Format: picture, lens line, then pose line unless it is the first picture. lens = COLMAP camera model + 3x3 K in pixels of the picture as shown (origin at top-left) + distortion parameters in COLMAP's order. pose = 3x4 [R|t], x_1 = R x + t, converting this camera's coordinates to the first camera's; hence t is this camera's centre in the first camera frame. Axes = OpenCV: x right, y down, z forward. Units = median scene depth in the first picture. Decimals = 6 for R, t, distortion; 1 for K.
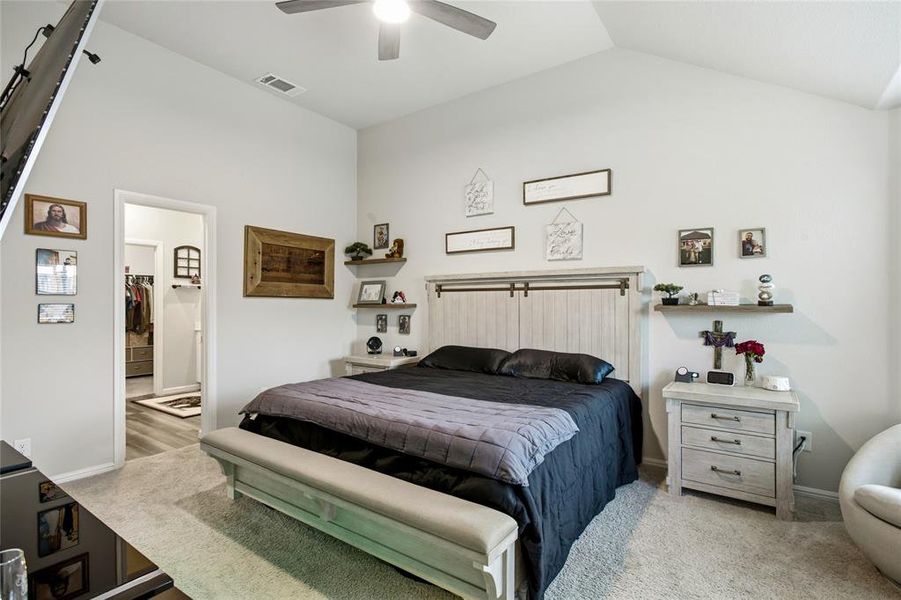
lens RADIAL K [[433.0, 0, 451.1], [0, 433.0, 301.0], [0, 0, 1]] dist [-0.000236, 0.000300]
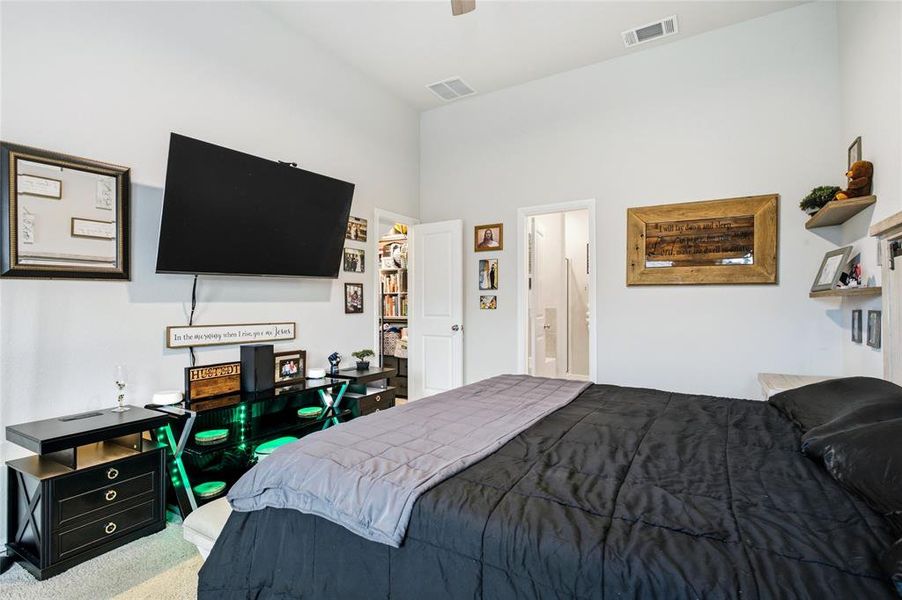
lens RADIAL K [[433.5, 0, 448.5], [0, 433.5, 299.8], [0, 0, 1]] dist [-0.000236, 0.000300]
pose [[0.059405, -0.005493, -0.998219, 0.418515], [0.009120, 0.999946, -0.004960, 0.019937], [0.998192, -0.008809, 0.059451, 0.560207]]
